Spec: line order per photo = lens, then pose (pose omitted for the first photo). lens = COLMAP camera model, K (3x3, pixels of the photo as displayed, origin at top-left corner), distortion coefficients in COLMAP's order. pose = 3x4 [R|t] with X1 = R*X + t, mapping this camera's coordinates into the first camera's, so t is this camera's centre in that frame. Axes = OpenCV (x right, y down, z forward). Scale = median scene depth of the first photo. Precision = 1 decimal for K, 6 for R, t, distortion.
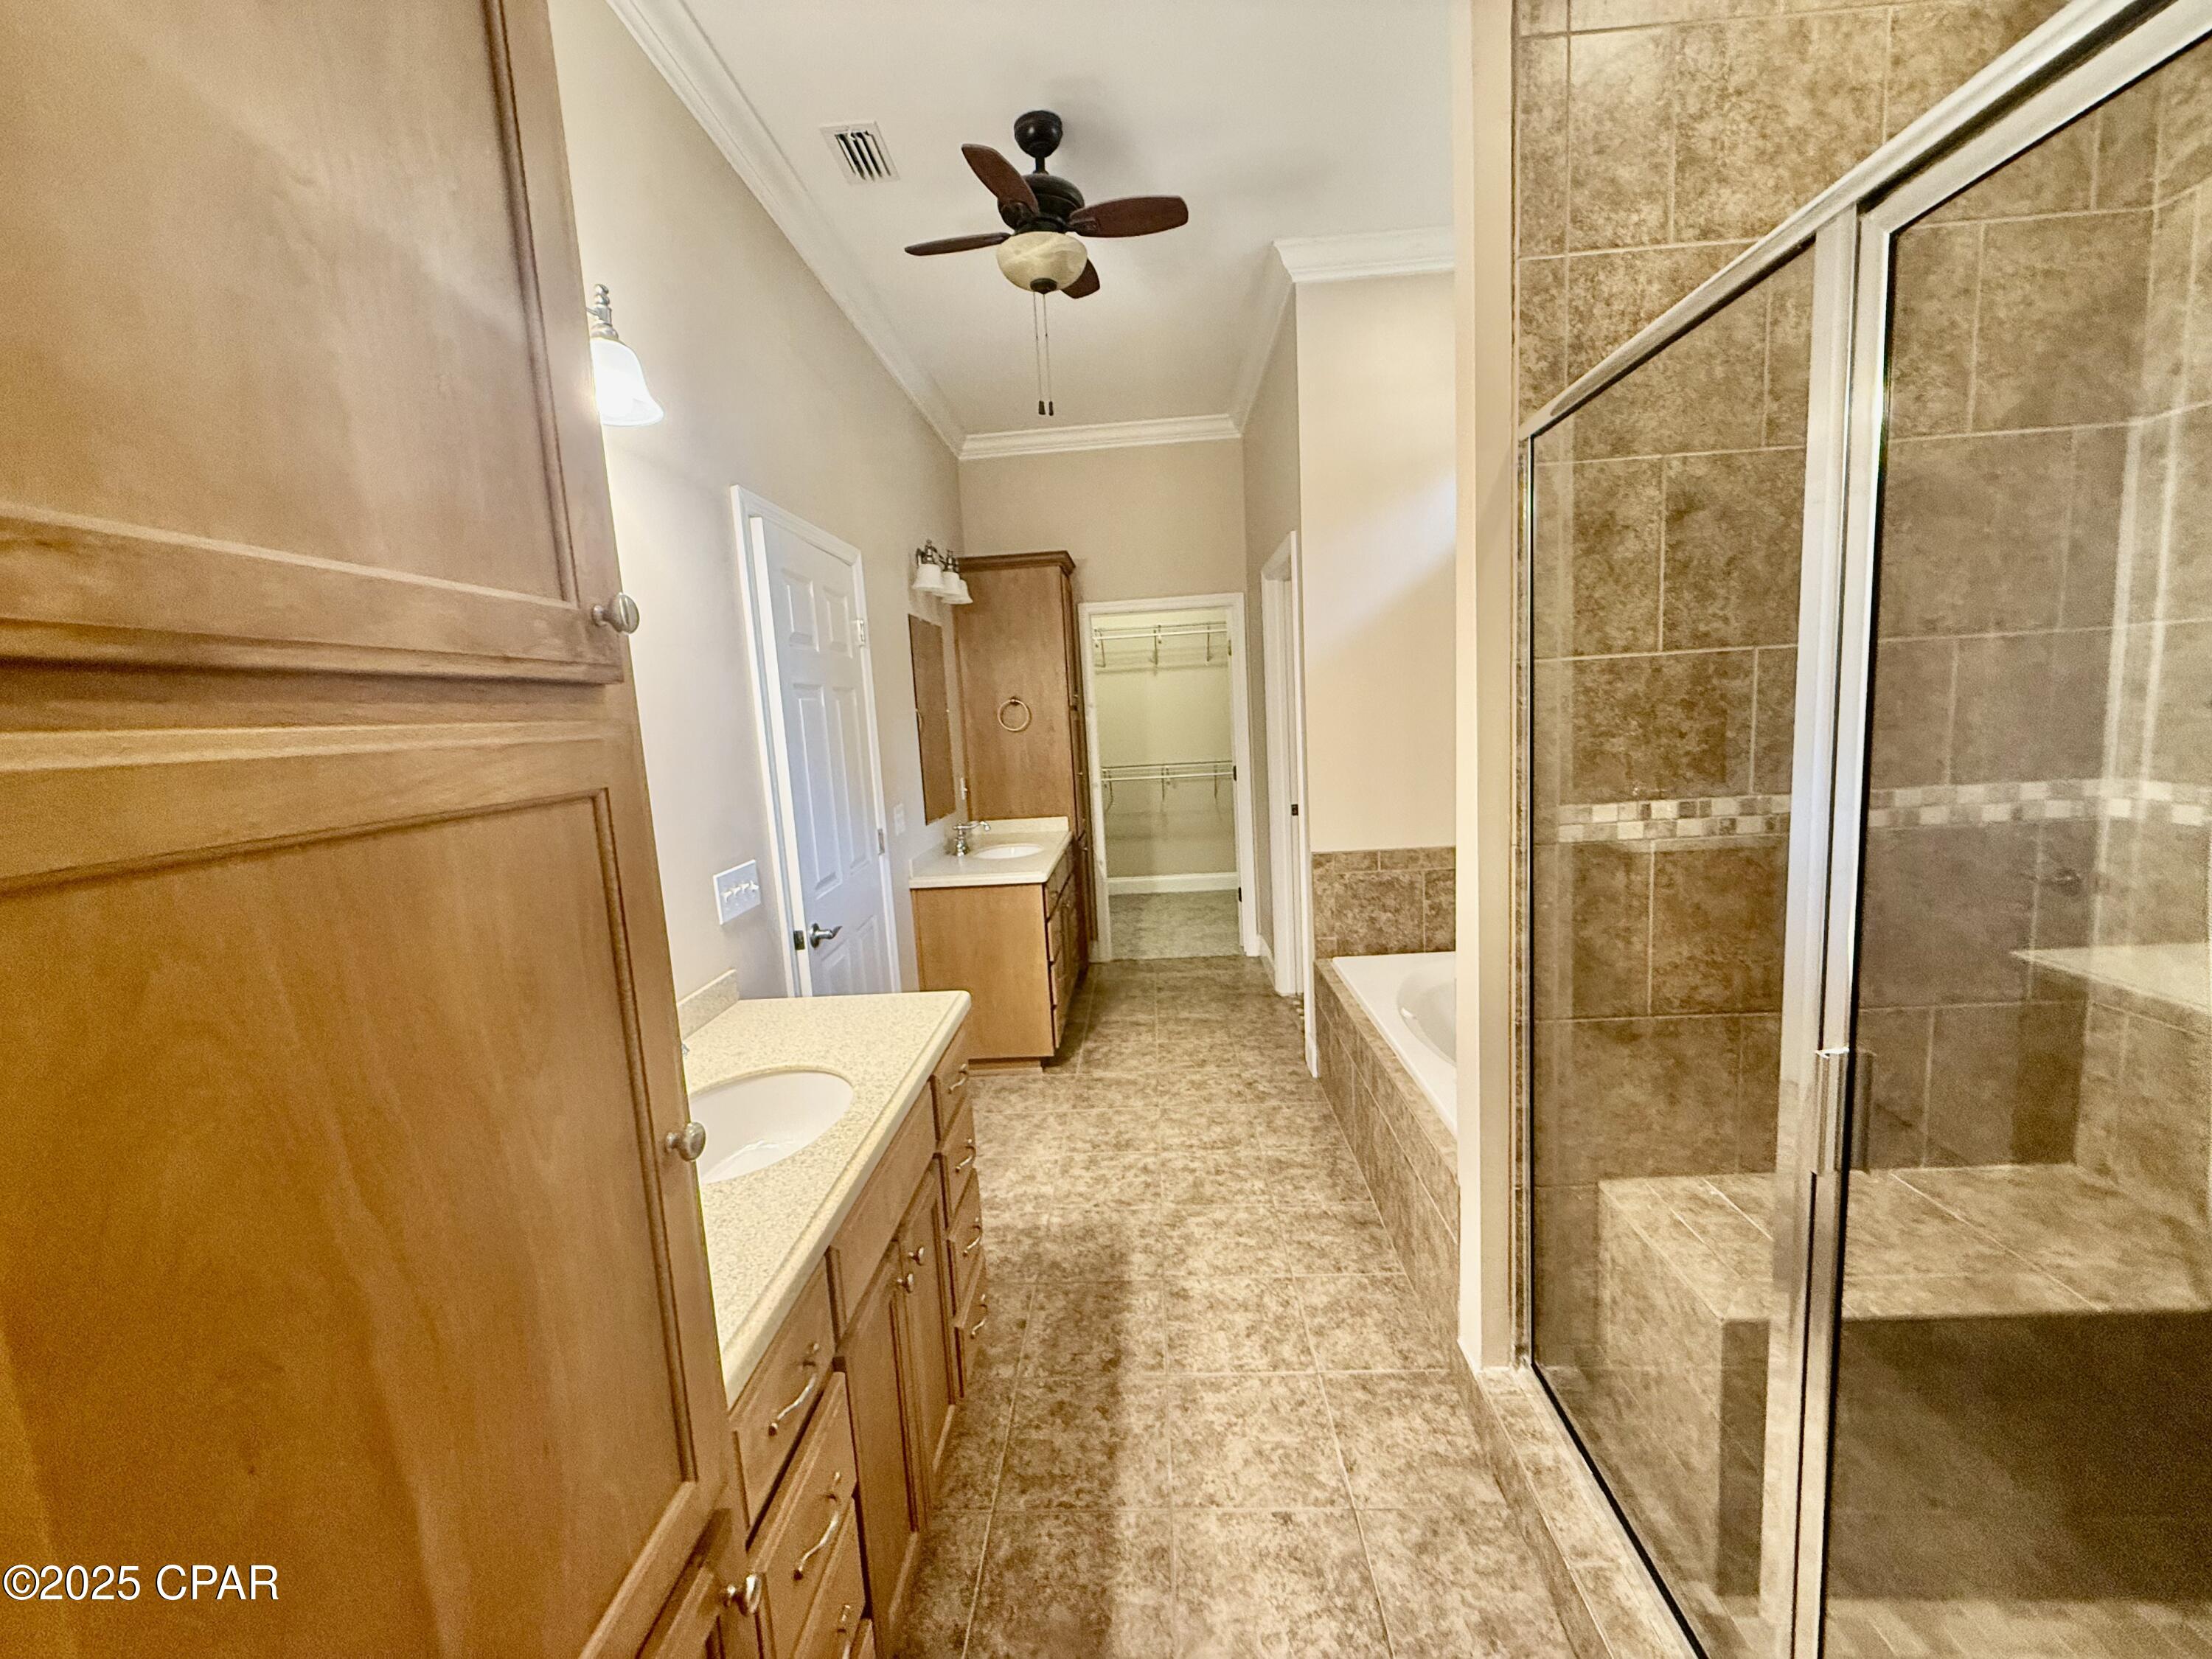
lens RADIAL K [[878.5, 0, 1106.0], [0, 878.5, 830.1], [0, 0, 1]] dist [-0.000937, 0.000329]
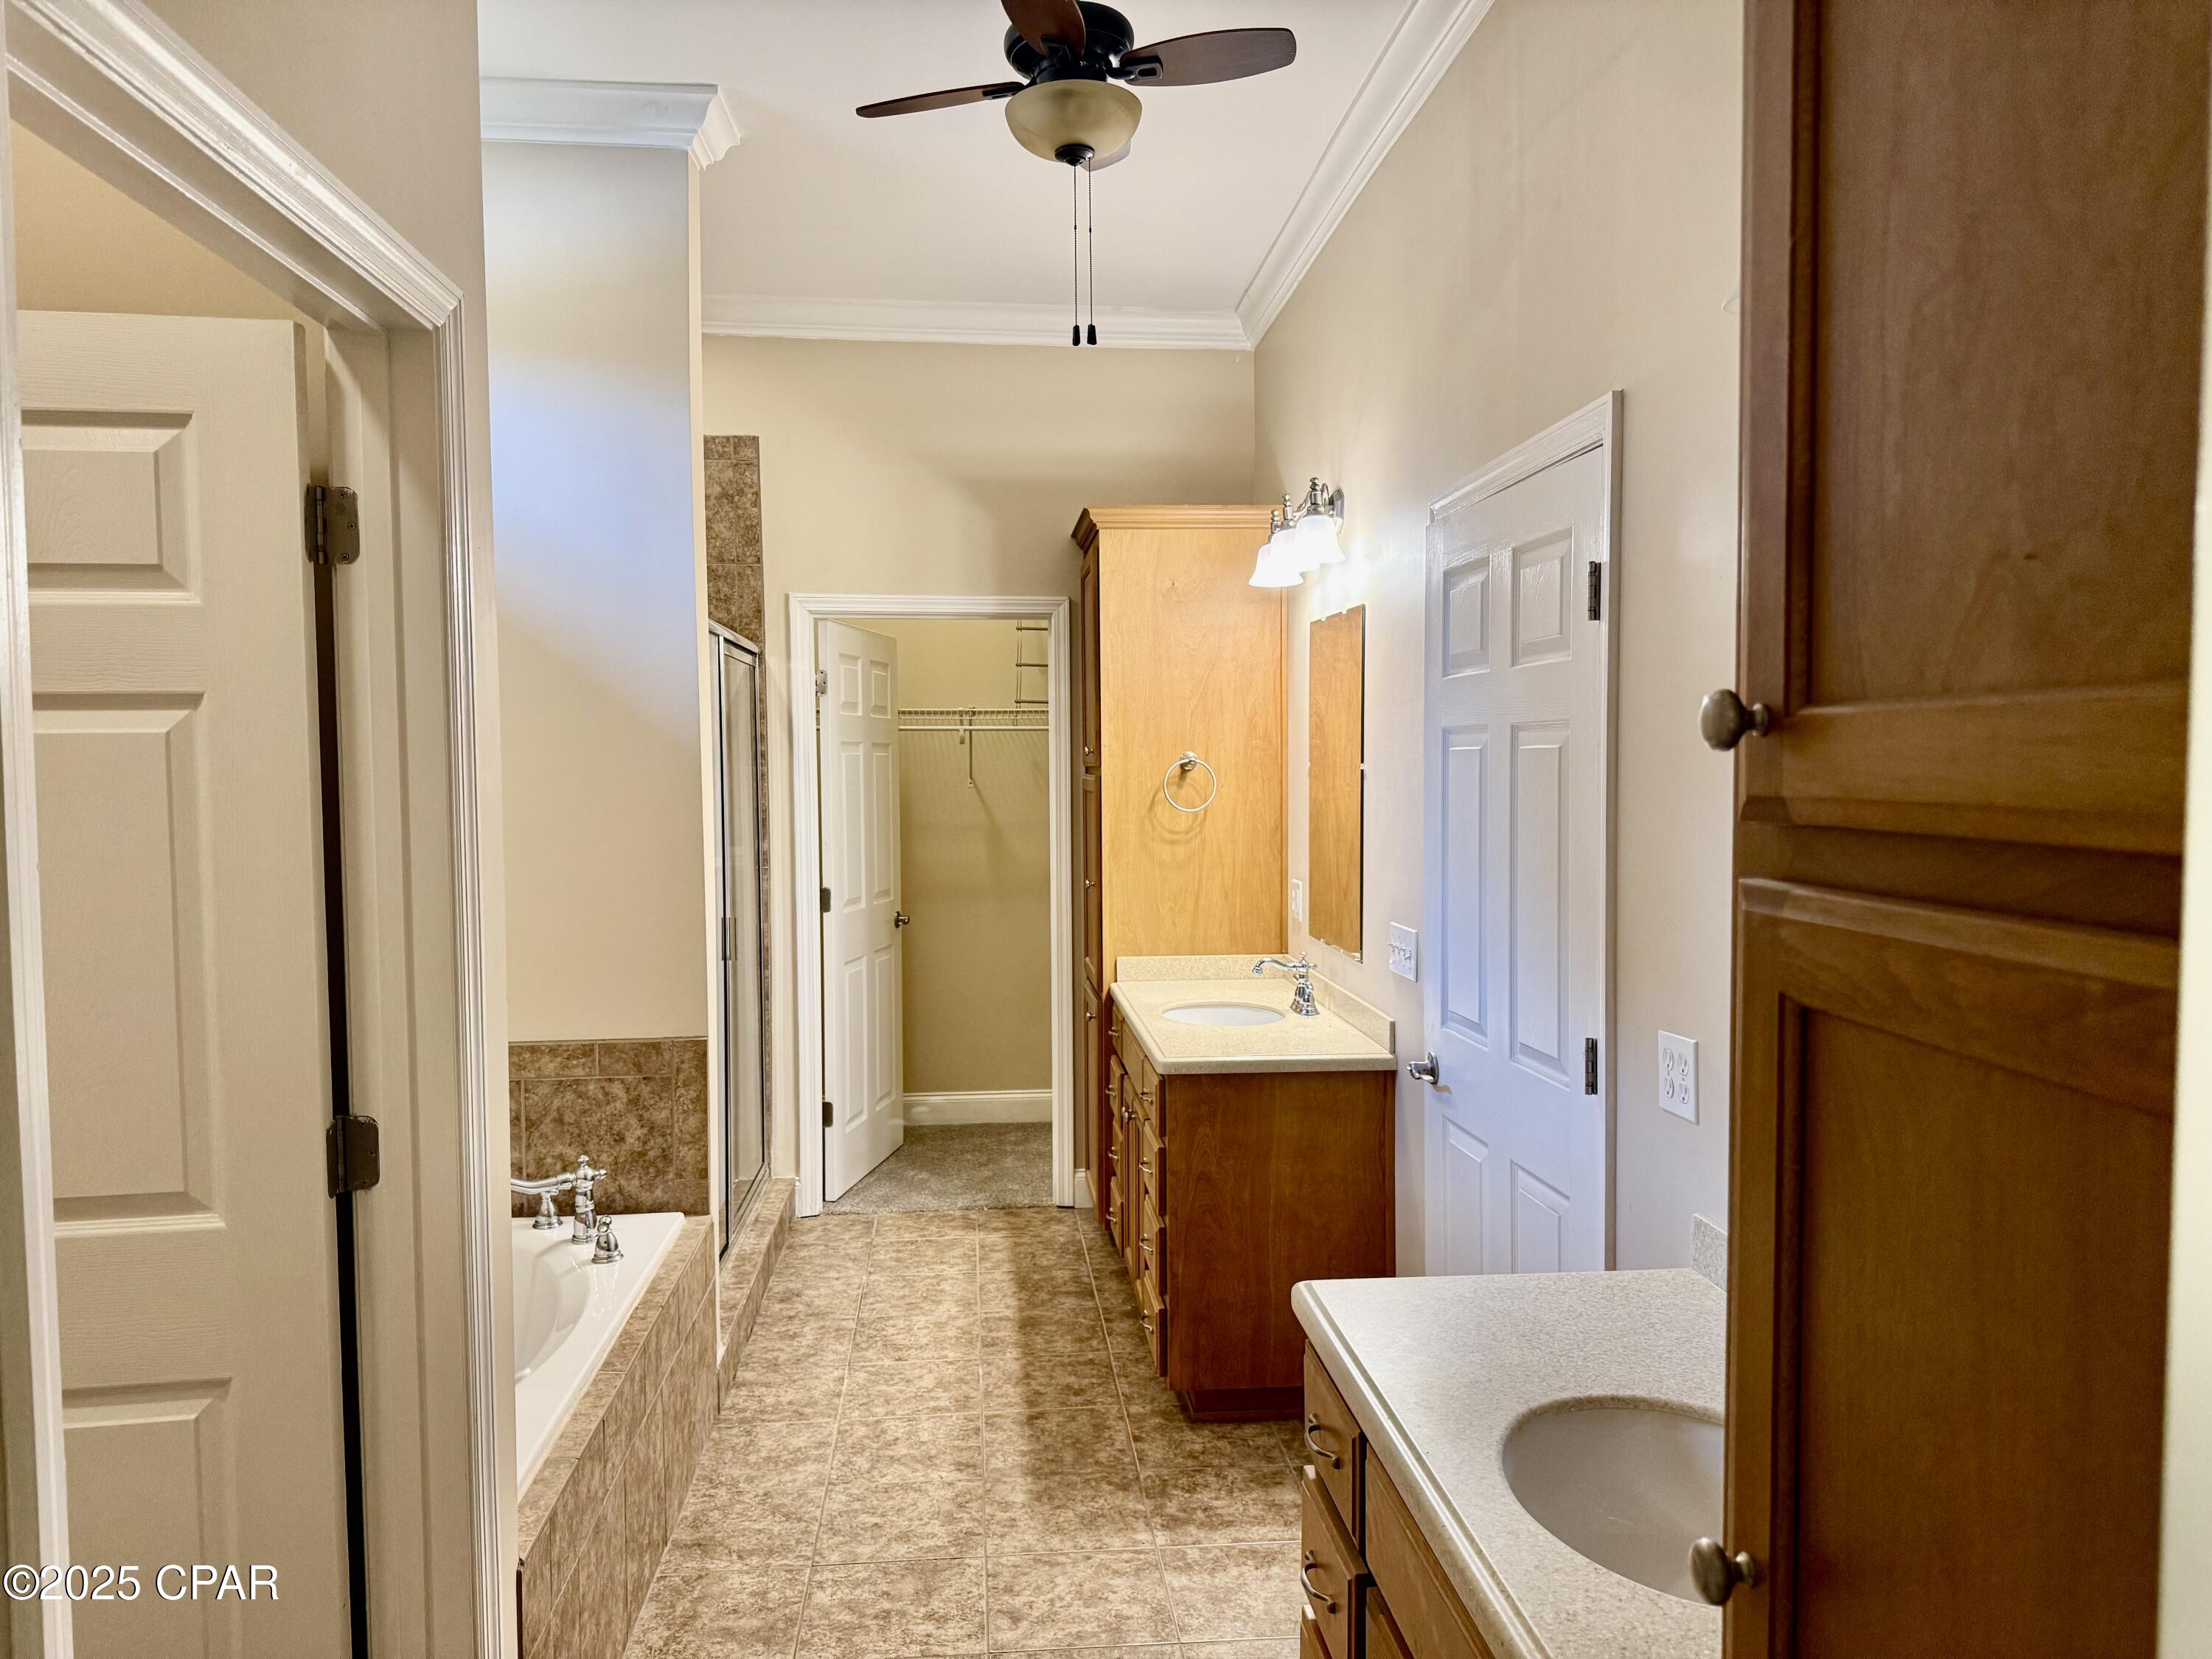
lens RADIAL K [[1546.7, 0, 1105.7], [0, 1546.7, 832.0], [0, 0, 1]] dist [0.007605, 0.002194]
pose [[-0.988854, 0.068709, -0.132087, 0.107228], [0.042477, 0.980471, 0.192020, -0.371555], [0.142701, 0.184269, -0.972462, 2.413346]]
